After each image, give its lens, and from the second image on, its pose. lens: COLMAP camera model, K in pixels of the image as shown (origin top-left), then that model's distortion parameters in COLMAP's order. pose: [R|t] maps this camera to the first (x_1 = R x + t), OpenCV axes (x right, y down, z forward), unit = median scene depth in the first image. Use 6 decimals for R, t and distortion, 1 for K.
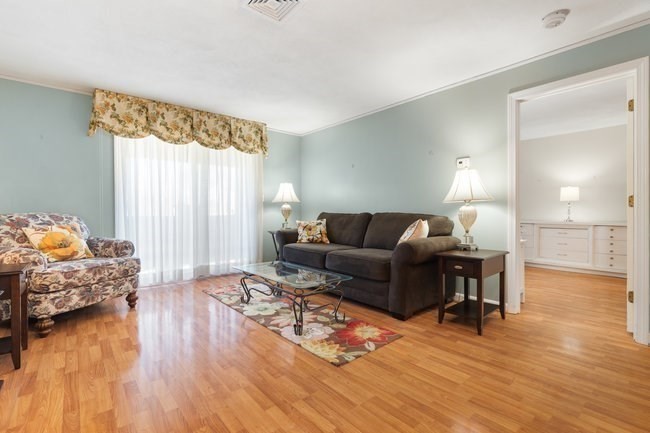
lens RADIAL K [[299.8, 0, 326.4], [0, 299.8, 217.6], [0, 0, 1]] dist [-0.006362, 0.000588]
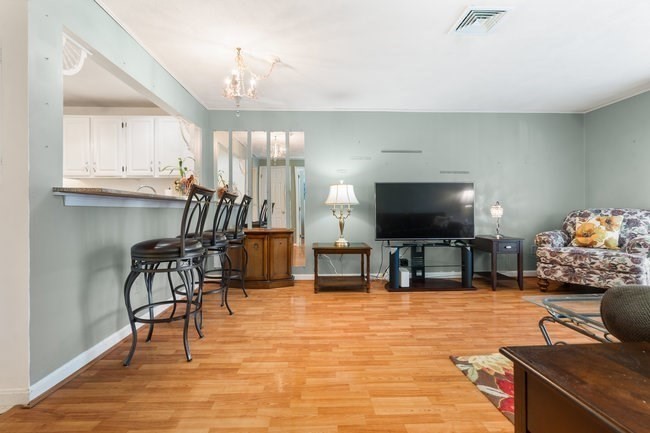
lens RADIAL K [[302.4, 0, 325.0], [0, 302.4, 216.5], [0, 0, 1]] dist [-0.000665, 0.000239]
pose [[-0.613899, 0.020851, -0.789109, 0.760850], [-0.005946, 0.999501, 0.031035, -0.015196], [0.789362, 0.023744, -0.613468, 0.876058]]
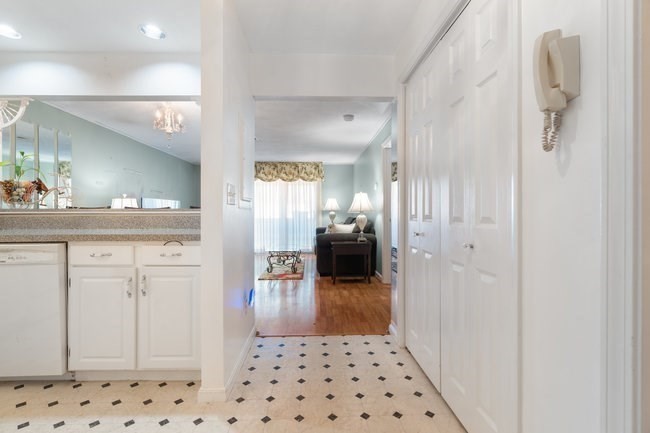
lens RADIAL K [[296.9, 0, 324.8], [0, 296.9, 214.2], [0, 0, 1]] dist [-0.001669, 0.000629]
pose [[0.785440, 0.003901, -0.618925, 1.371356], [-0.011390, 0.999902, -0.008152, -0.029208], [0.618833, 0.013452, 0.785407, -0.422775]]
